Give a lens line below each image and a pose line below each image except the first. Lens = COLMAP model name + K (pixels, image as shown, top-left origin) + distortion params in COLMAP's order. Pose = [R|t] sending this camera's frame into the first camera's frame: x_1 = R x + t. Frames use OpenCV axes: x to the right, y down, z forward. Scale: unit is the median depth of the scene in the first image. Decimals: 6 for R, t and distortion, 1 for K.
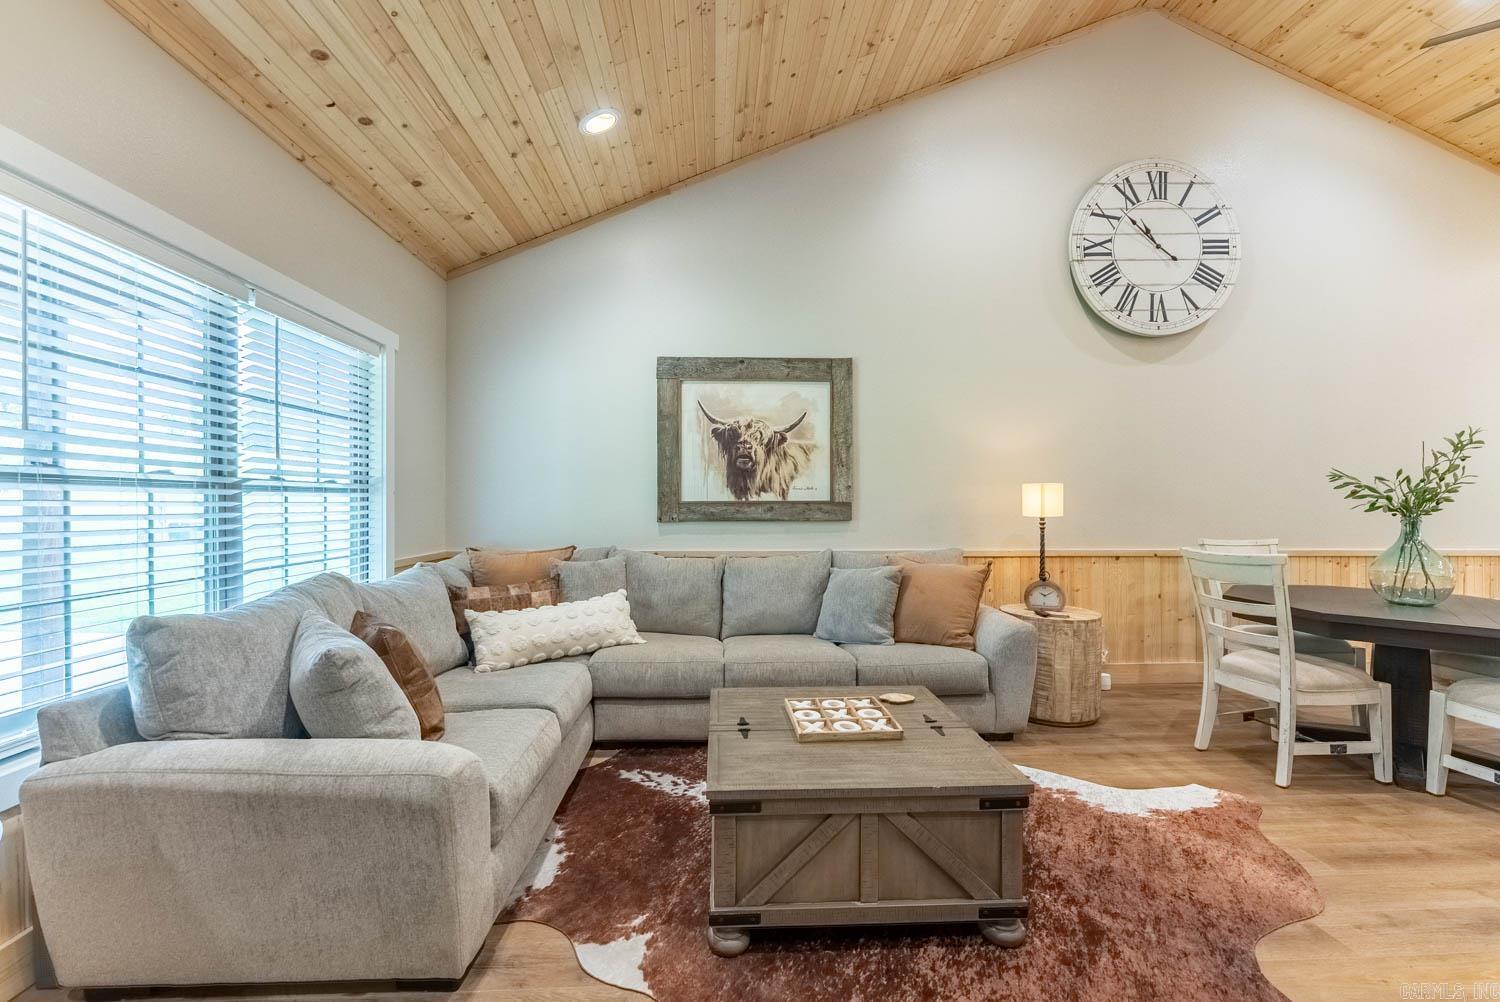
lens RADIAL K [[603.9, 0, 750.0], [0, 603.9, 501.0], [0, 0, 1]] dist [-0.000794, -0.000353]
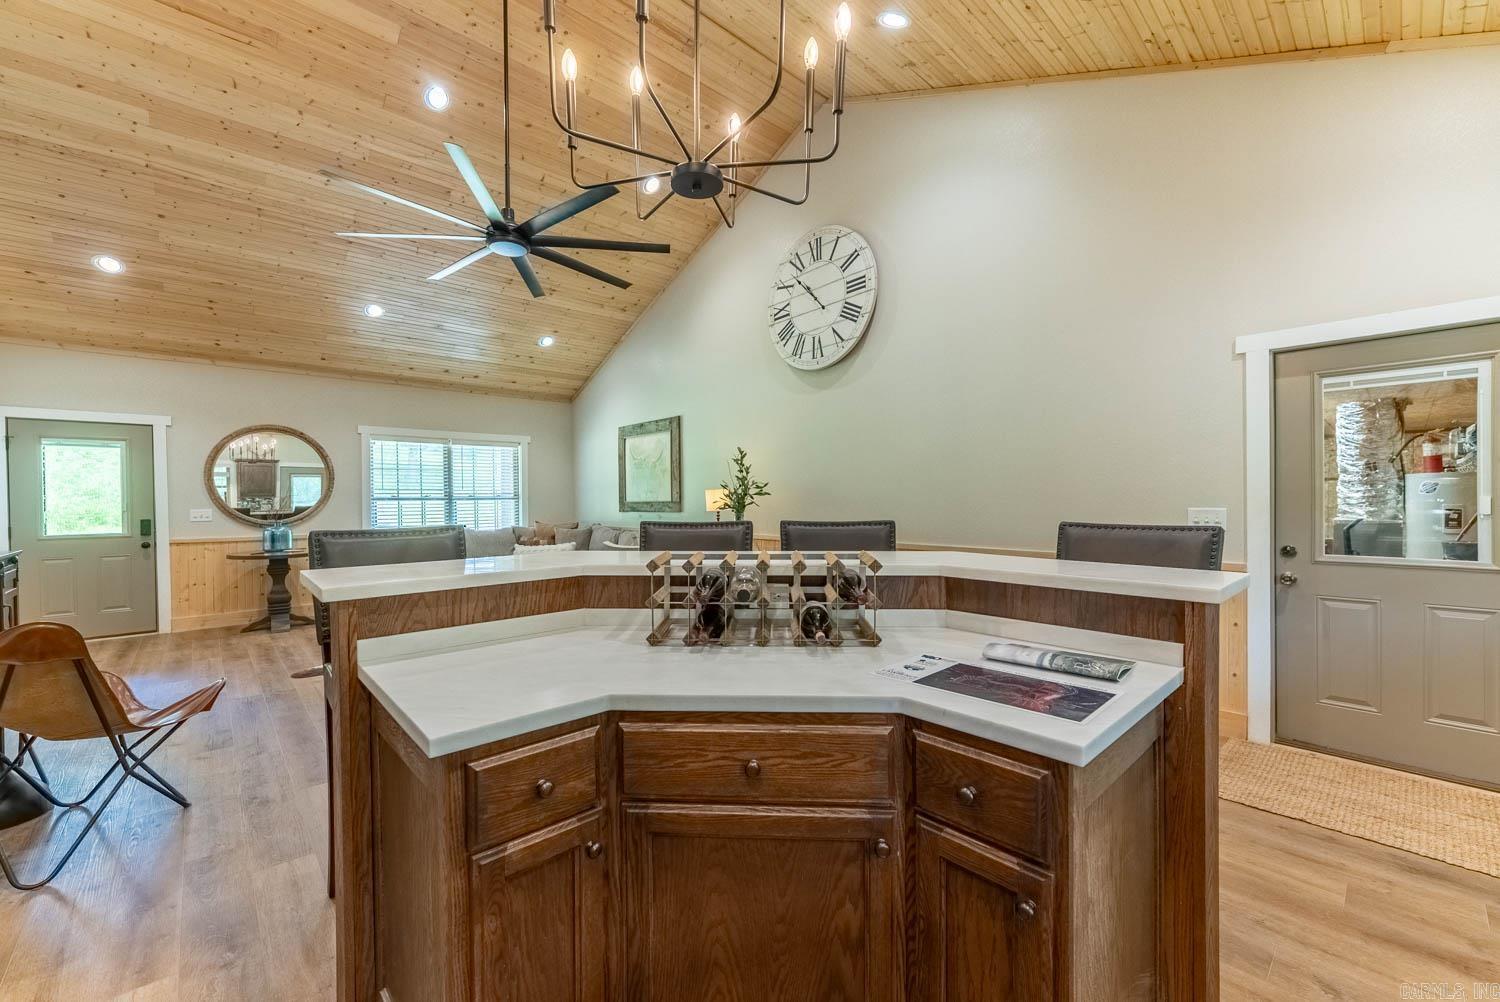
lens RADIAL K [[603.9, 0, 750.0], [0, 603.9, 501.0], [0, 0, 1]] dist [-0.000794, -0.000353]
pose [[0.633504, -0.002581, -0.773735, 1.571101], [0.011759, 0.999911, 0.006293, -0.008344], [0.773650, -0.013085, 0.633478, 0.088039]]
